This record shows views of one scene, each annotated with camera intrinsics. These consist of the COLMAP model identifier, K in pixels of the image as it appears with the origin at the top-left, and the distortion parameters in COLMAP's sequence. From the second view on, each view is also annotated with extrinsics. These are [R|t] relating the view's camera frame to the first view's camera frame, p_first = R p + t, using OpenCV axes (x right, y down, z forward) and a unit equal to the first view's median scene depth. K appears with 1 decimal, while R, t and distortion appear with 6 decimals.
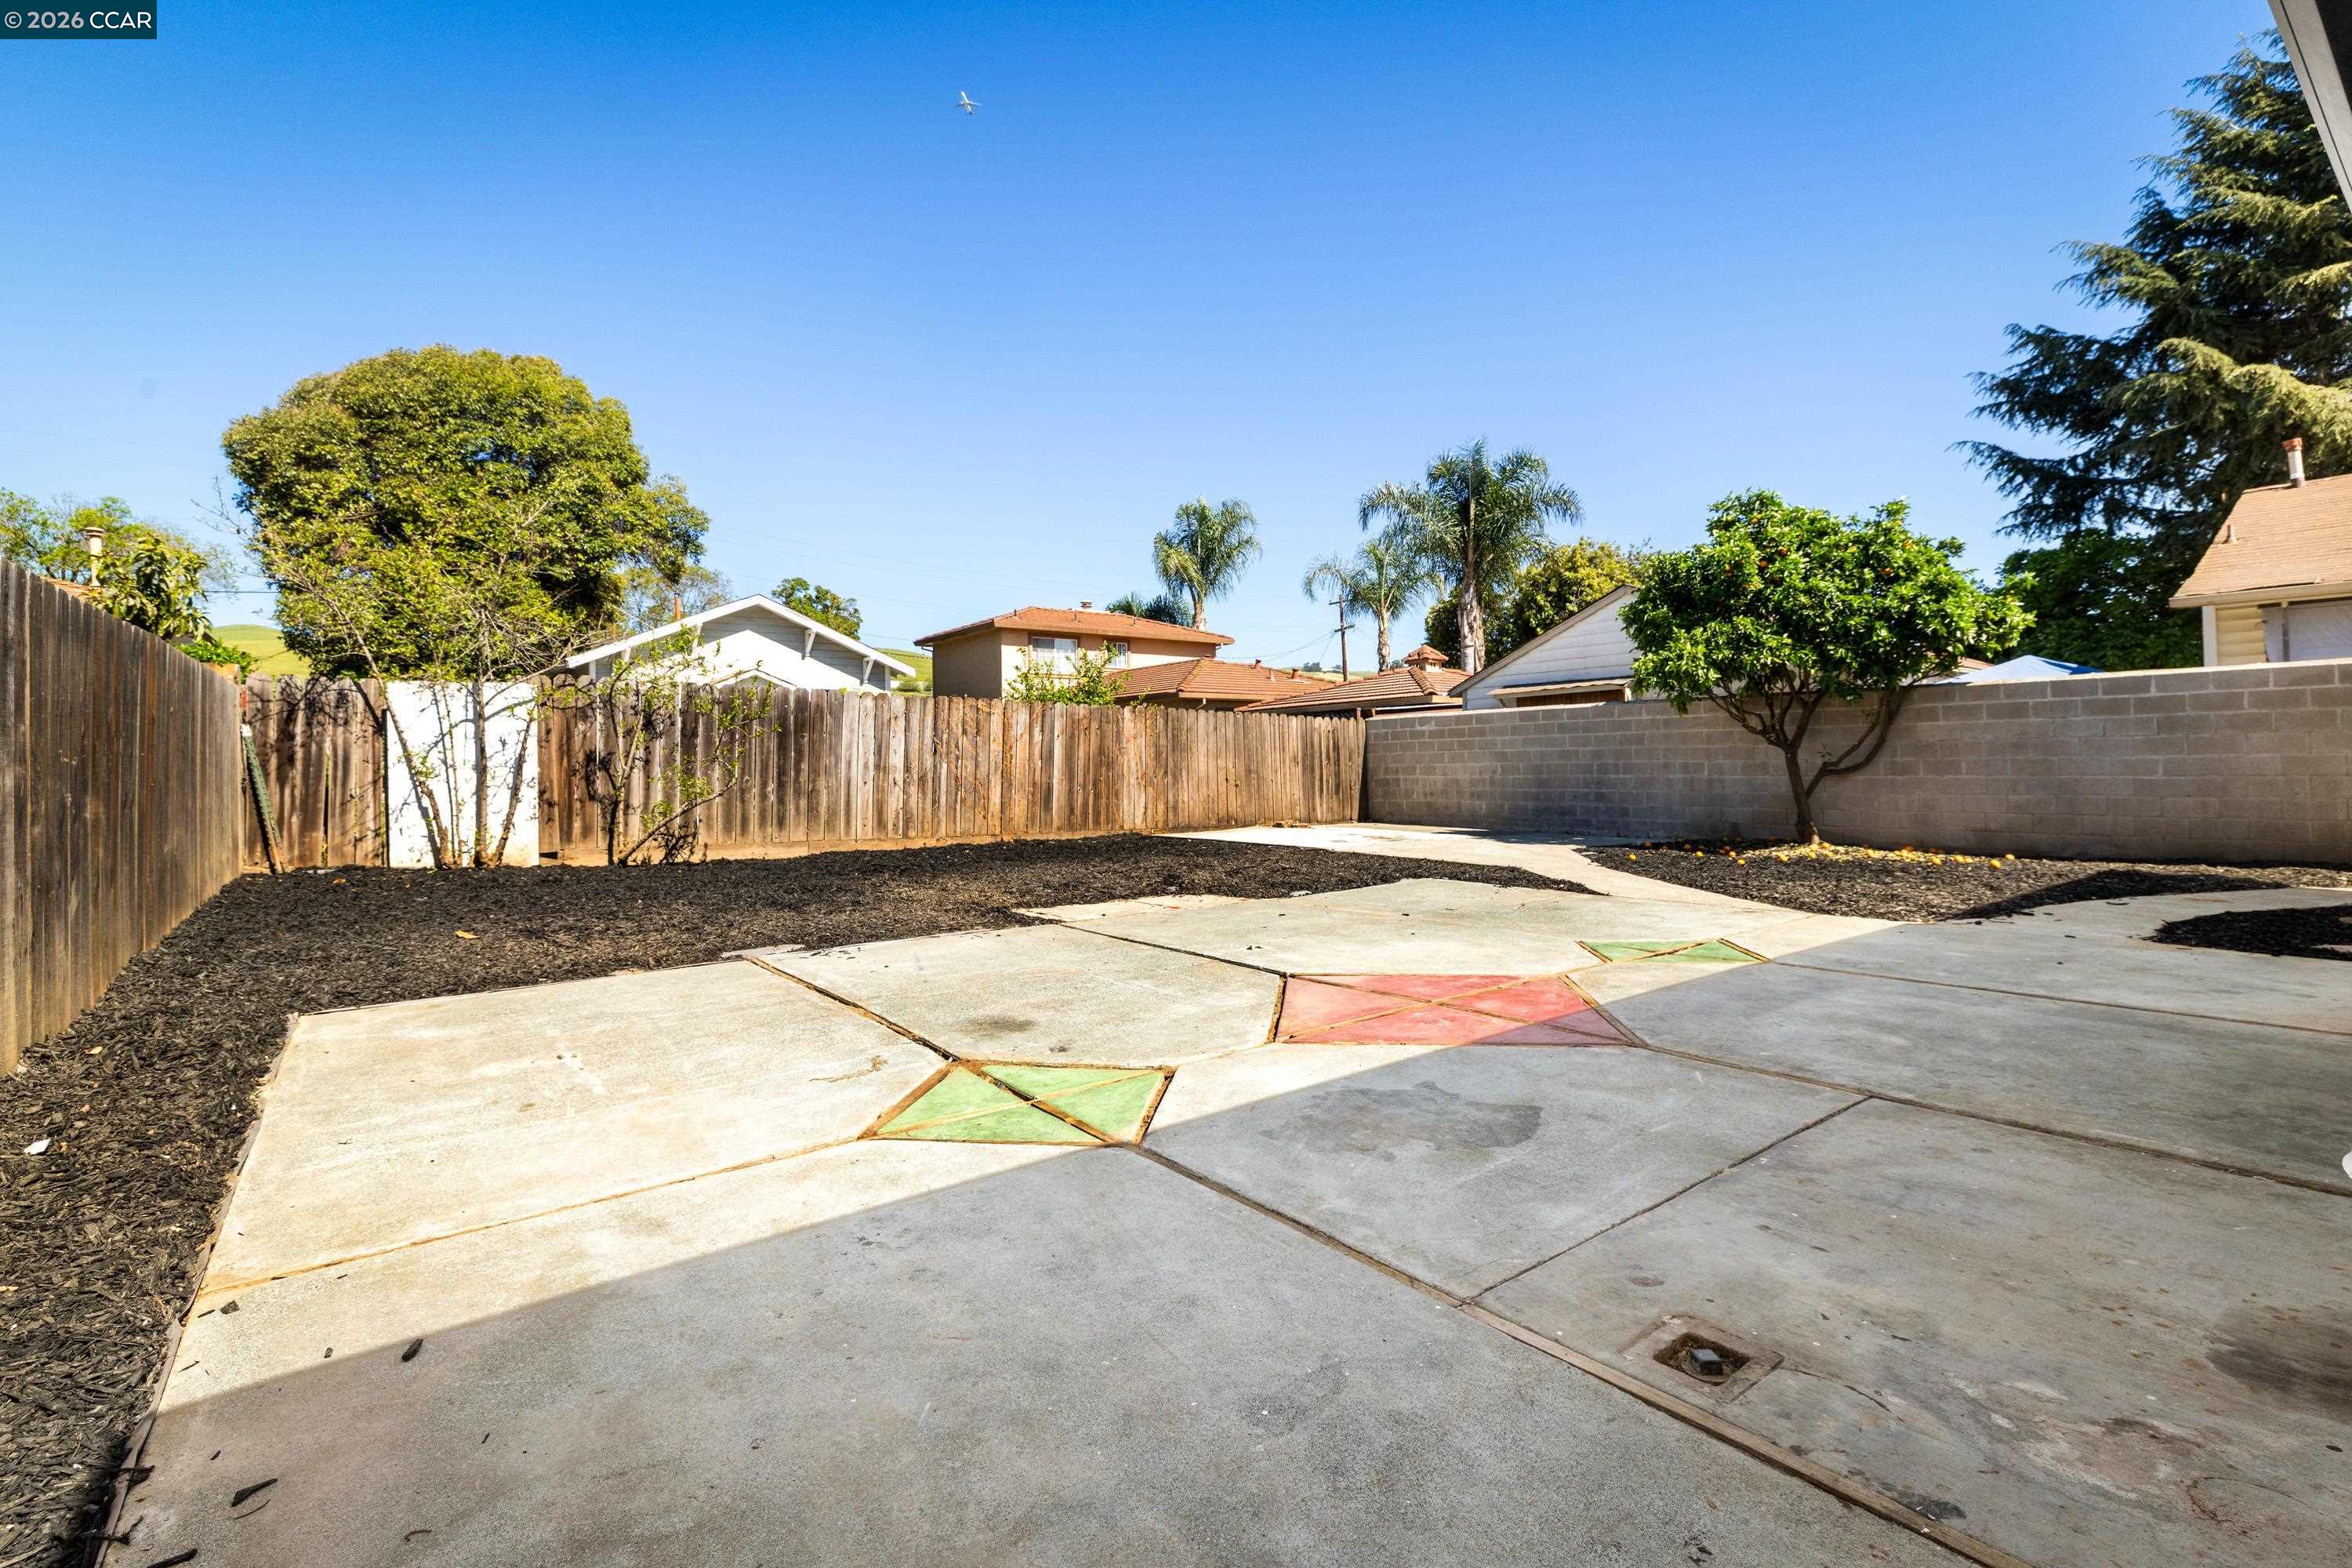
lens RADIAL K [[1035.0, 0, 1164.9], [0, 1035.0, 729.9], [0, 0, 1]] dist [0.000599, 0.000407]
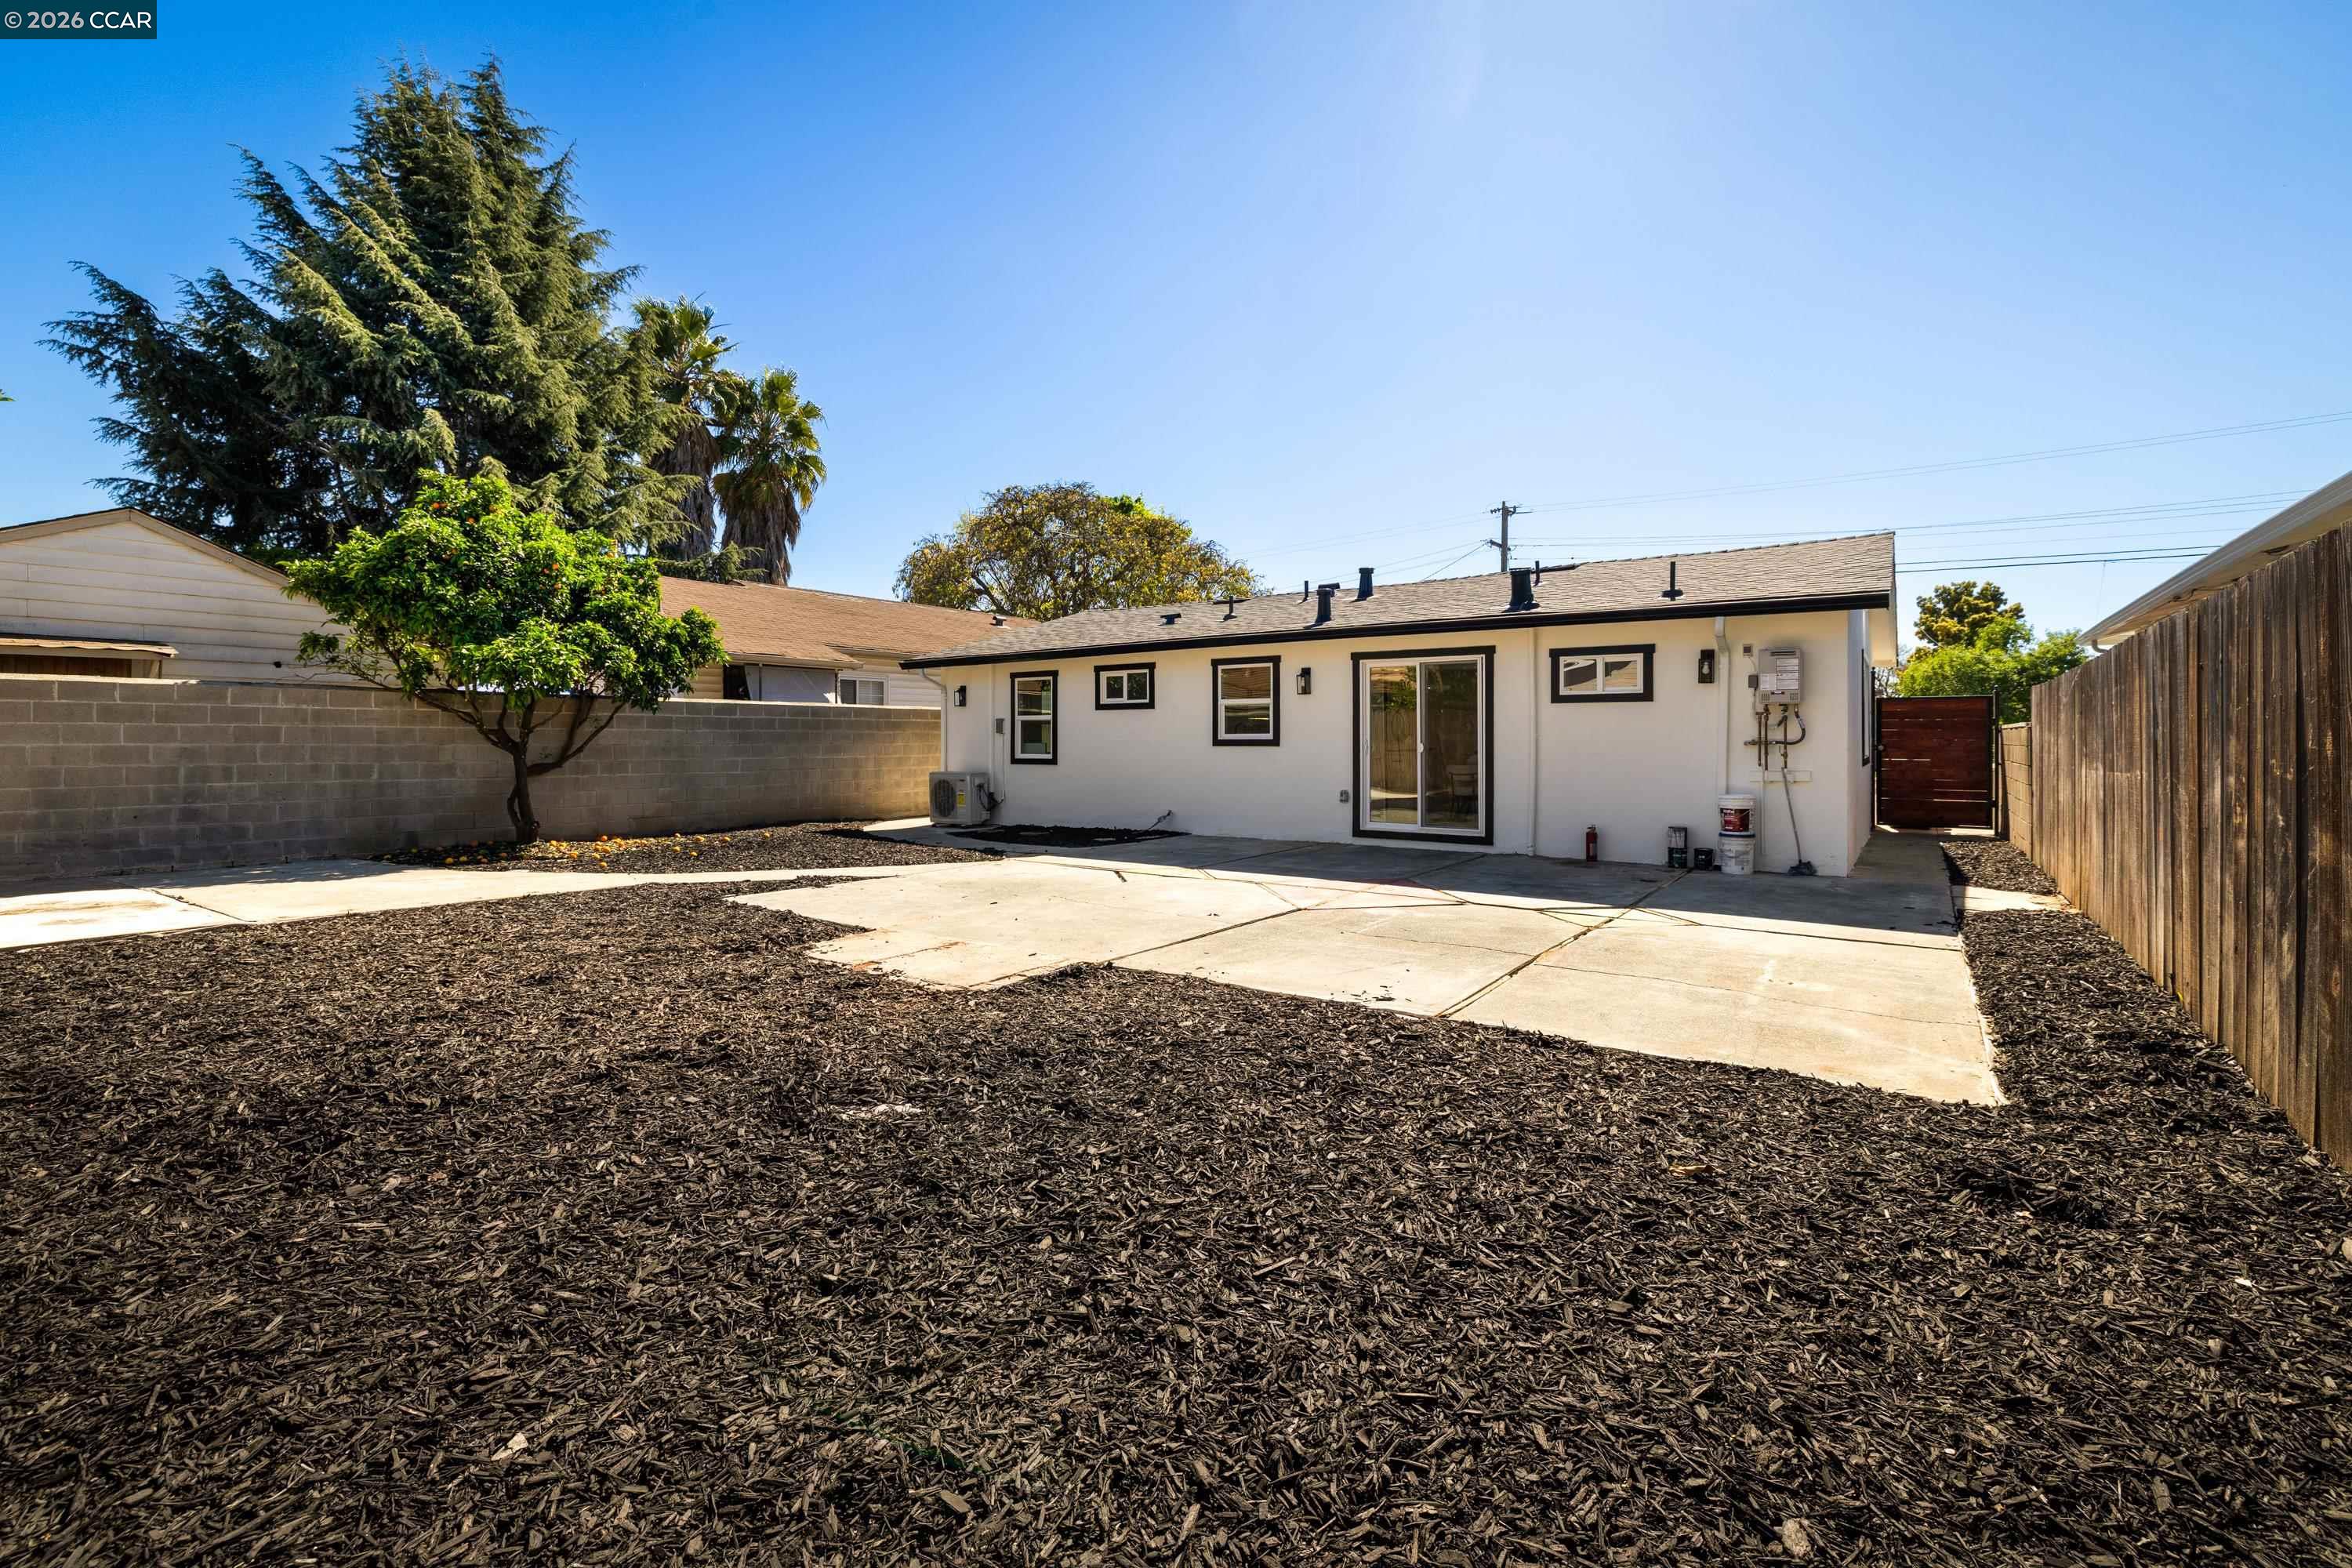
lens RADIAL K [[1035.0, 0, 1164.9], [0, 1035.0, 729.9], [0, 0, 1]] dist [0.000599, 0.000407]
pose [[-0.295086, 0.017584, 0.955309, -0.592566], [-0.036315, 0.998902, -0.029604, 0.006080], [-0.954780, -0.043428, -0.294124, 0.783898]]
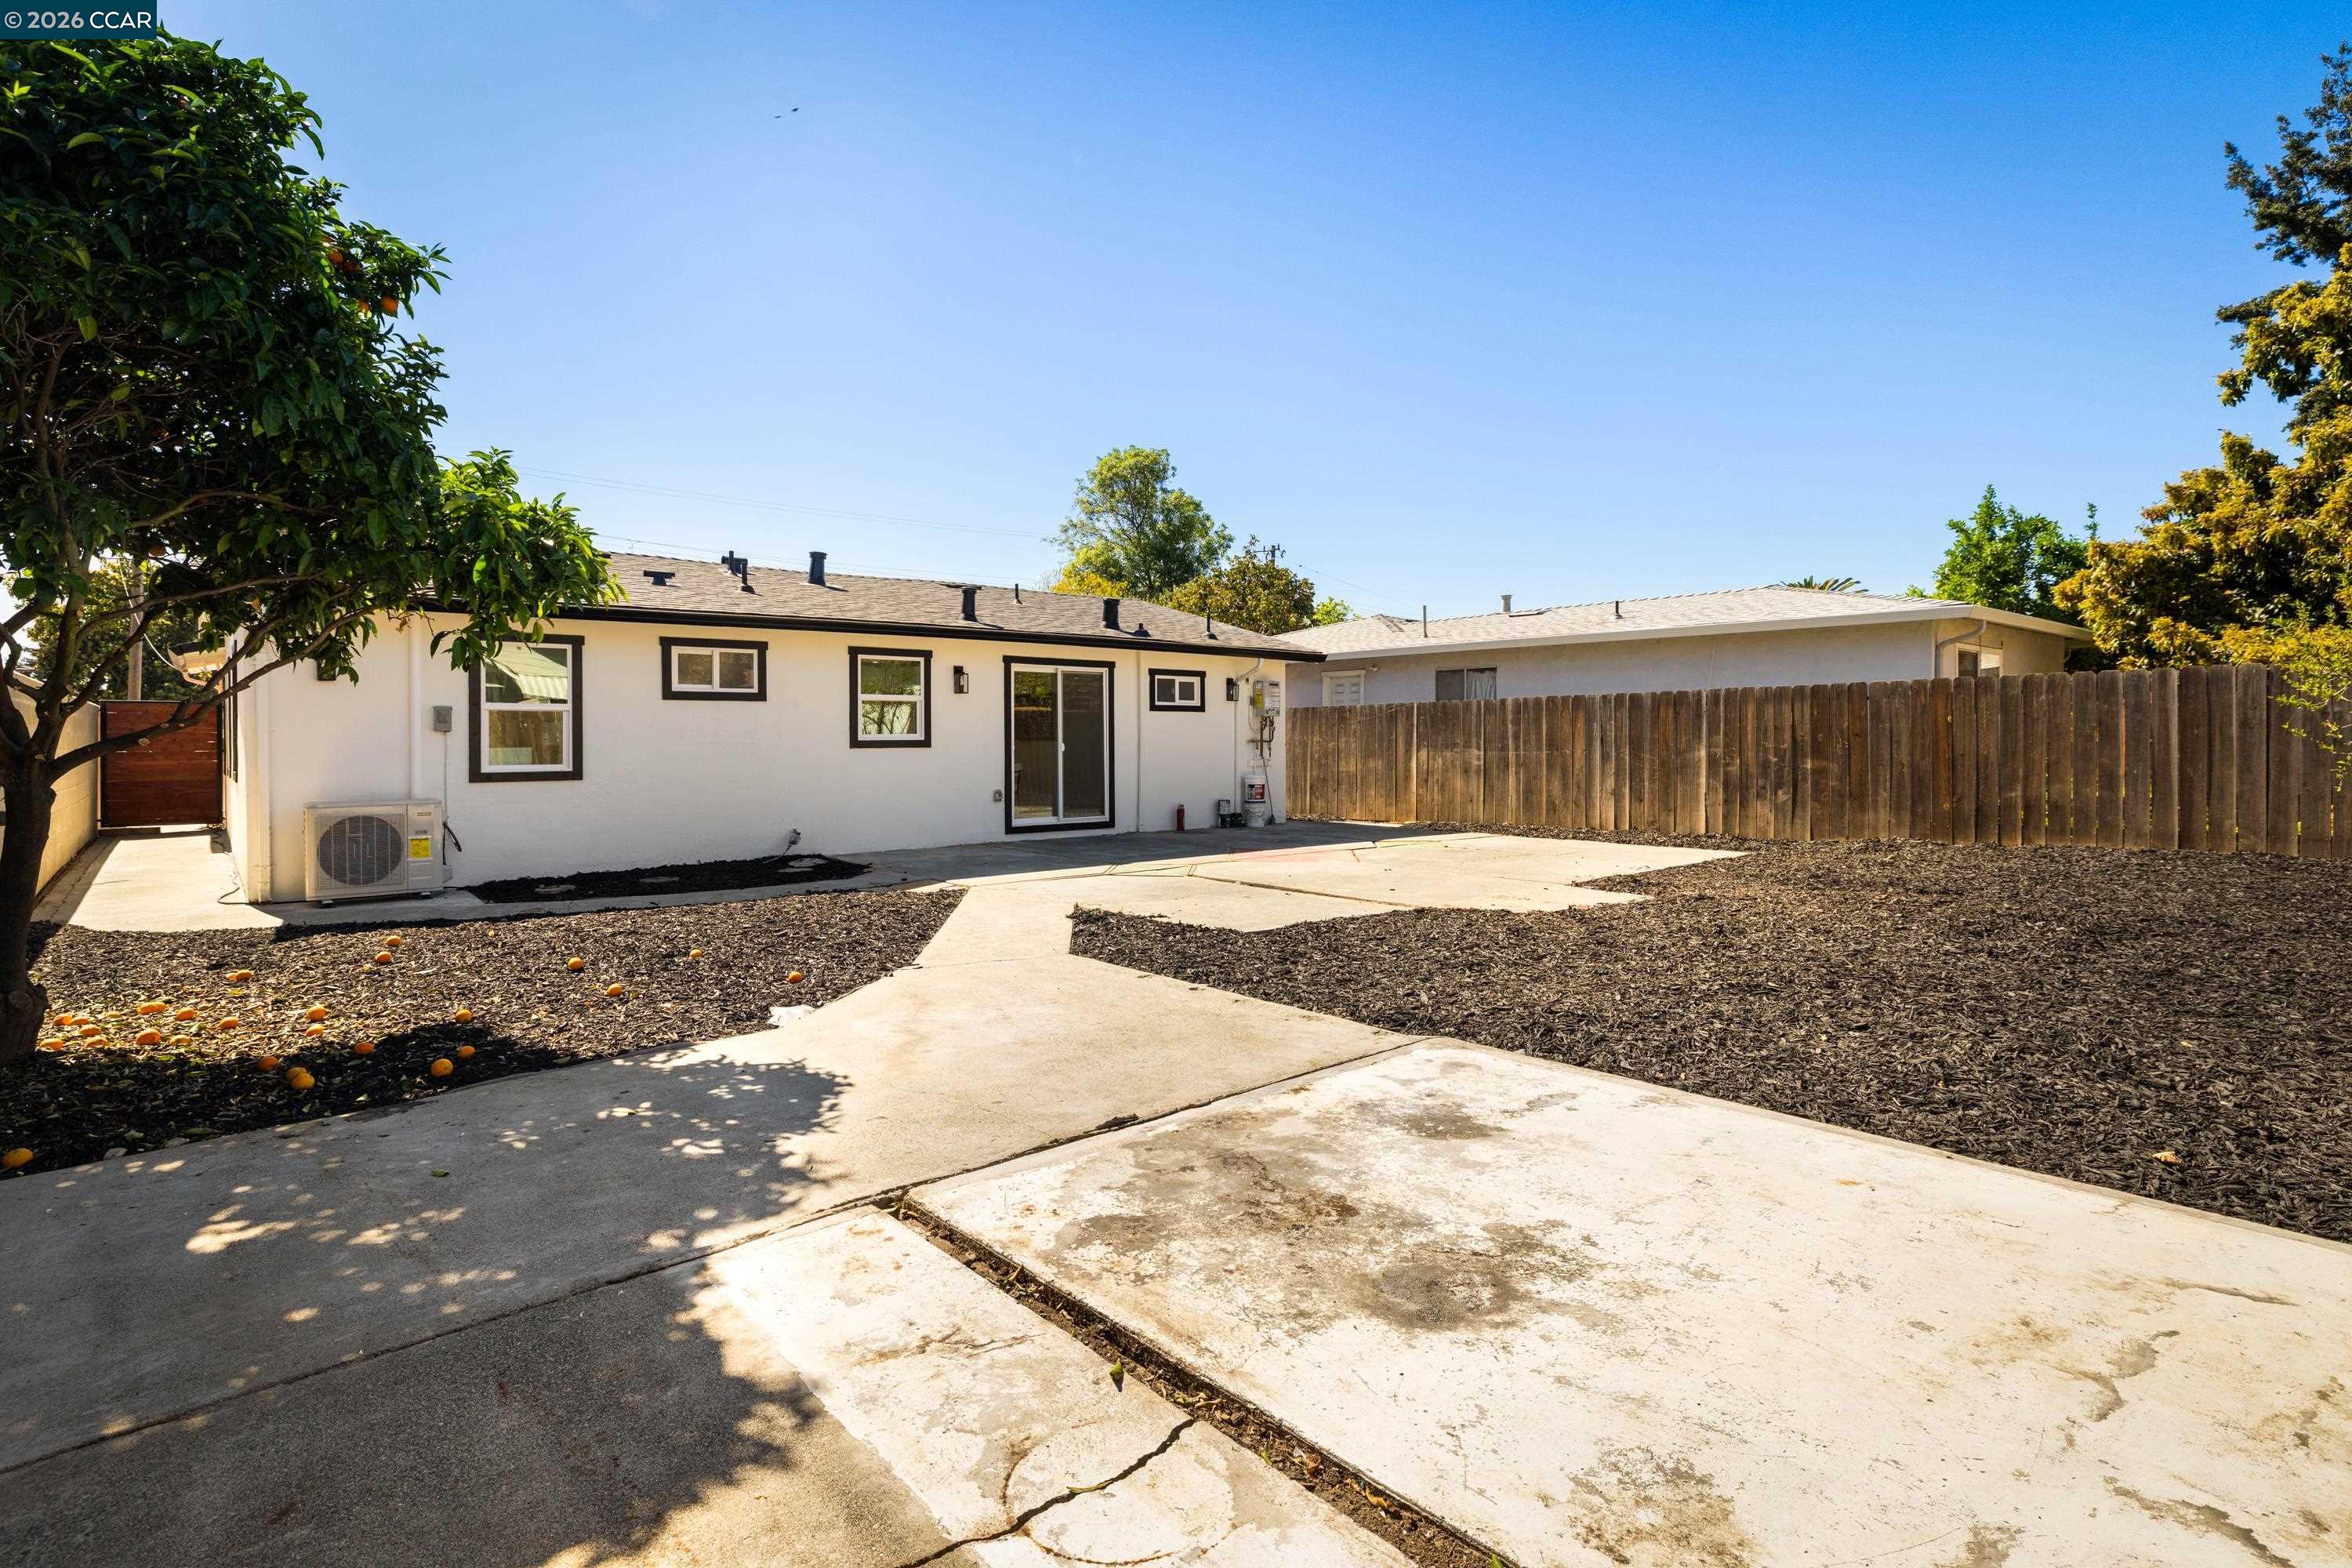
lens RADIAL K [[1170.1, 0, 1175.3], [0, 1170.1, 734.8], [0, 0, 1]] dist [-0.000005, 0.000087]
pose [[-0.997559, 0.013285, -0.068550, 0.301182], [0.016461, 0.998807, -0.045978, 0.032667], [0.067858, -0.046994, -0.996588, 1.554892]]
